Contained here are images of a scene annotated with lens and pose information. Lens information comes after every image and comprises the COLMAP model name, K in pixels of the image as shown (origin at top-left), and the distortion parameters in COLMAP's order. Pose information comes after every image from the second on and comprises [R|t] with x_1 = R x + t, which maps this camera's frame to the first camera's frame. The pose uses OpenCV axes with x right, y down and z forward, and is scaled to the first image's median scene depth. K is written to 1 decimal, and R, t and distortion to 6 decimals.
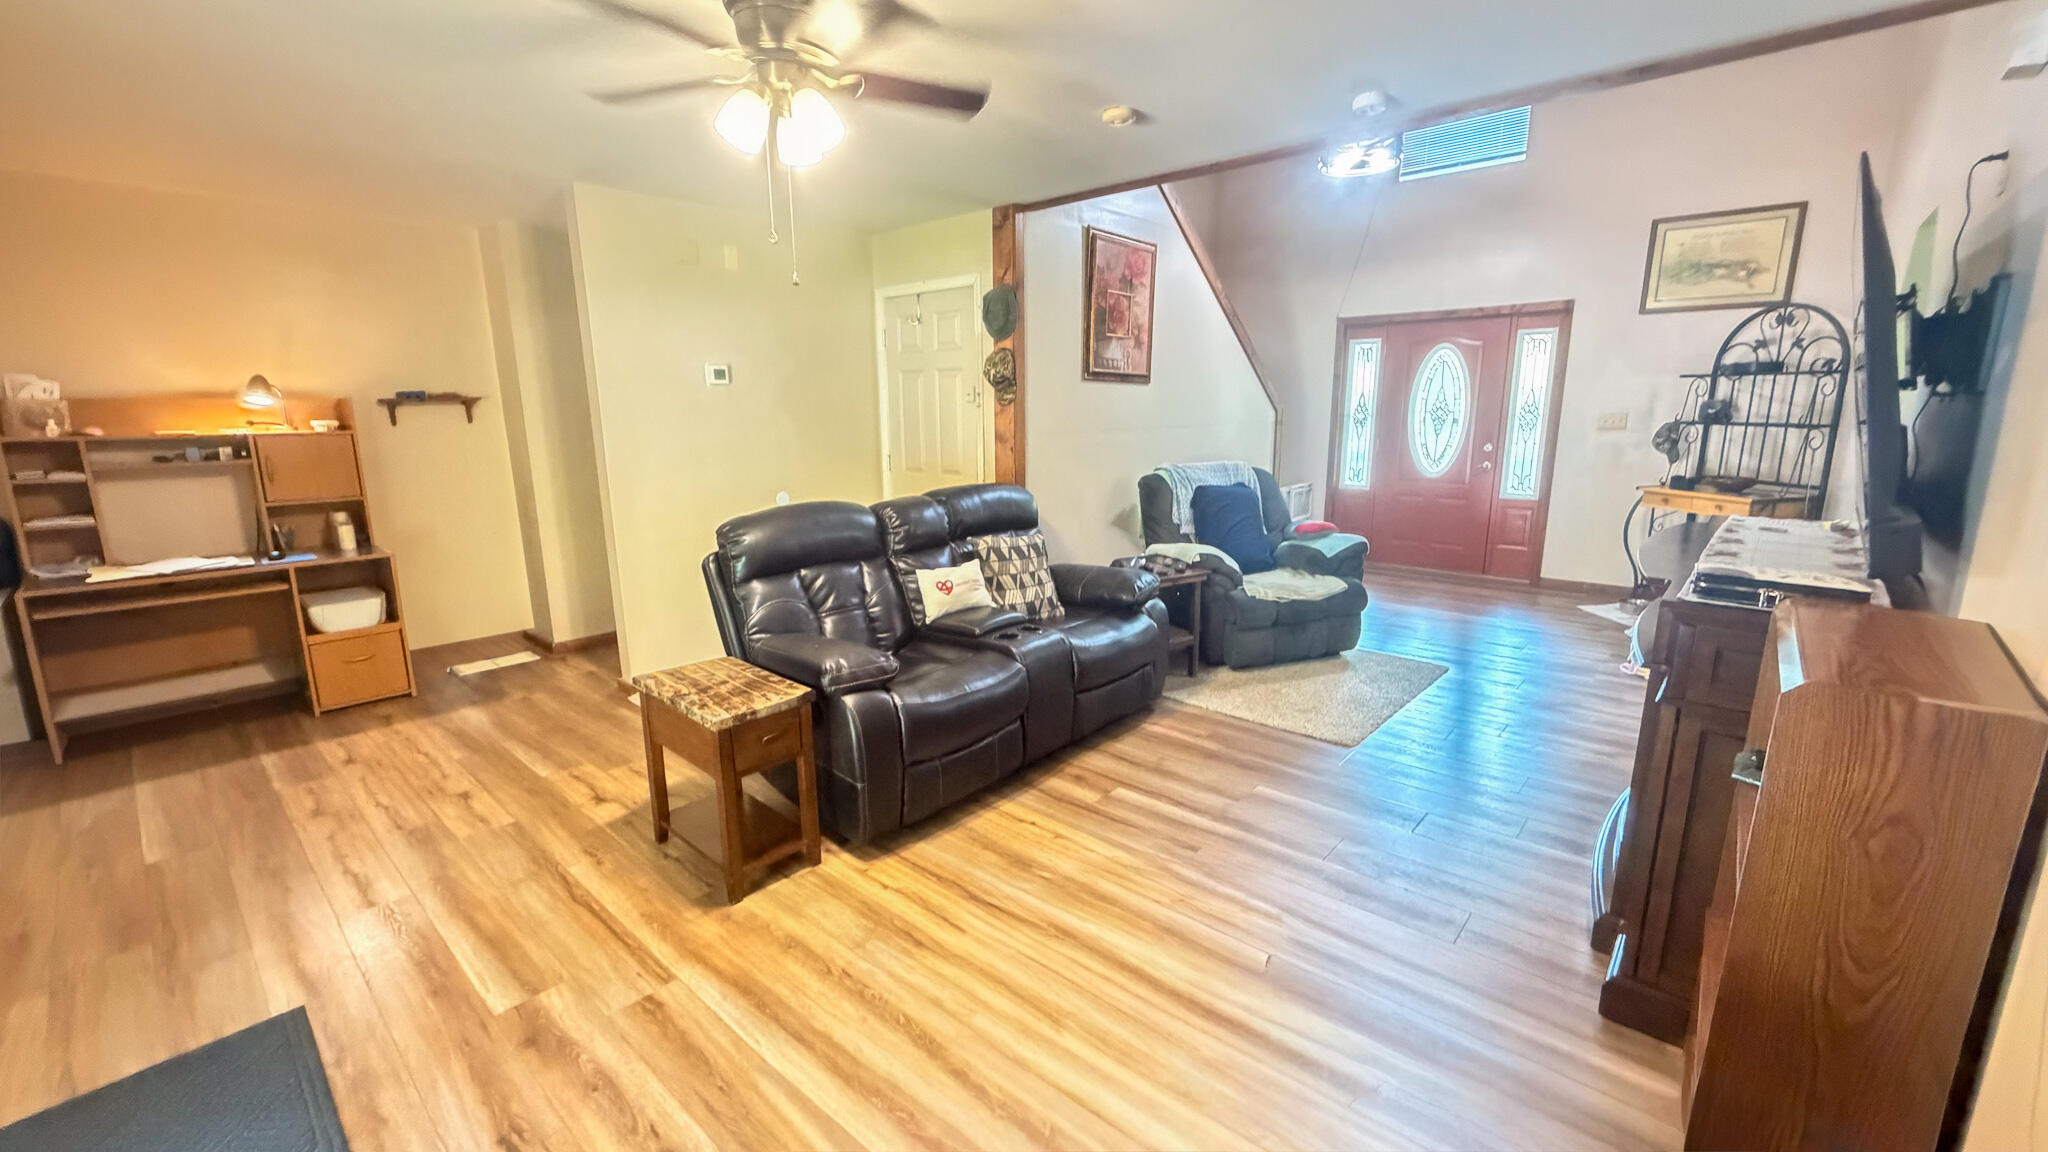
lens RADIAL K [[816.3, 0, 1025.6], [0, 816.3, 582.2], [0, 0, 1]] dist [0.001530, 0.000192]
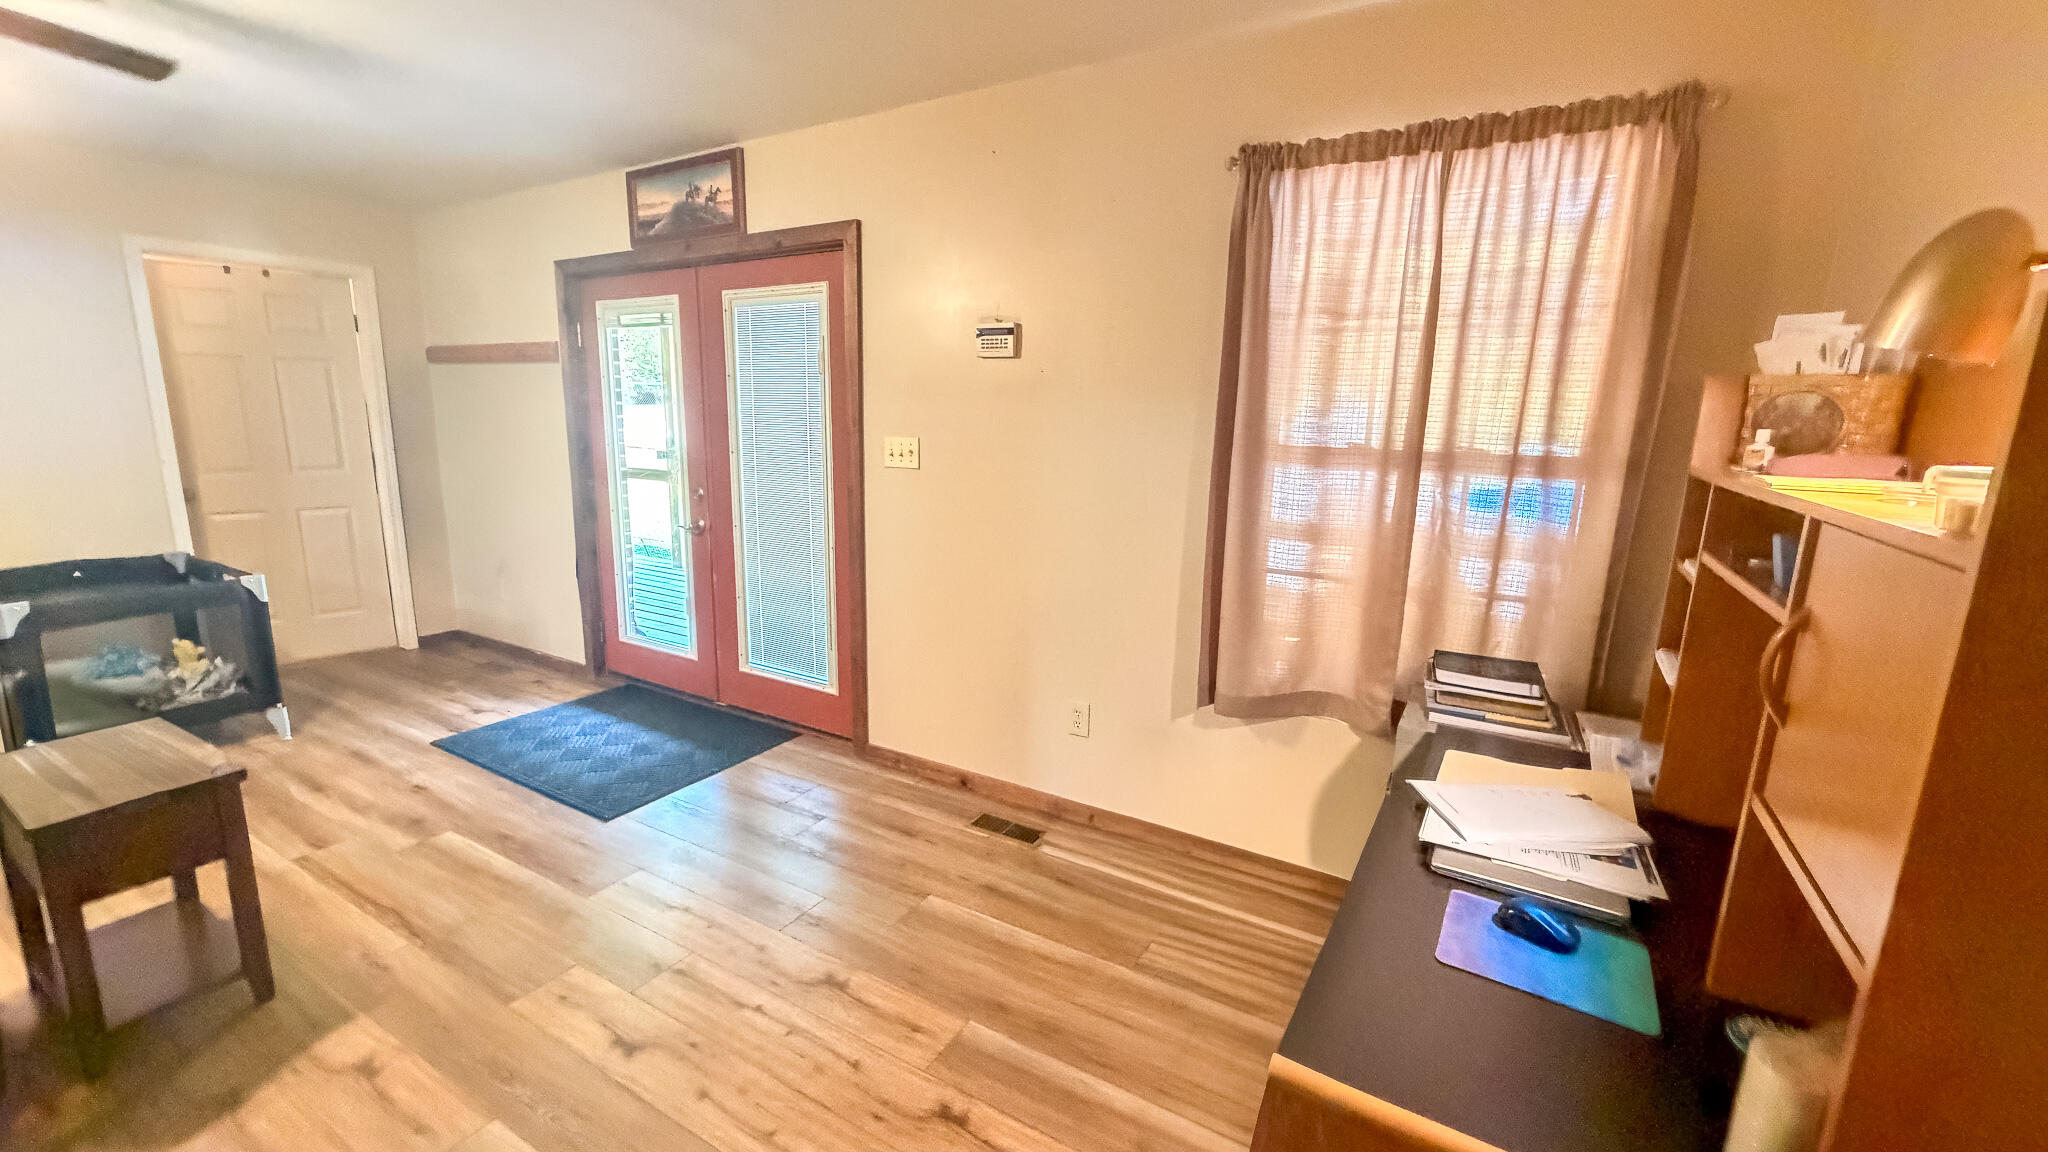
lens RADIAL K [[816.3, 0, 1026.7], [0, 816.3, 581.4], [0, 0, 1]] dist [0.001530, 0.000192]
pose [[-0.979682, 0.019476, -0.199609, -1.046825], [-0.059506, 0.922230, 0.382036, -0.351821], [0.191526, 0.386151, -0.902333, 1.778828]]
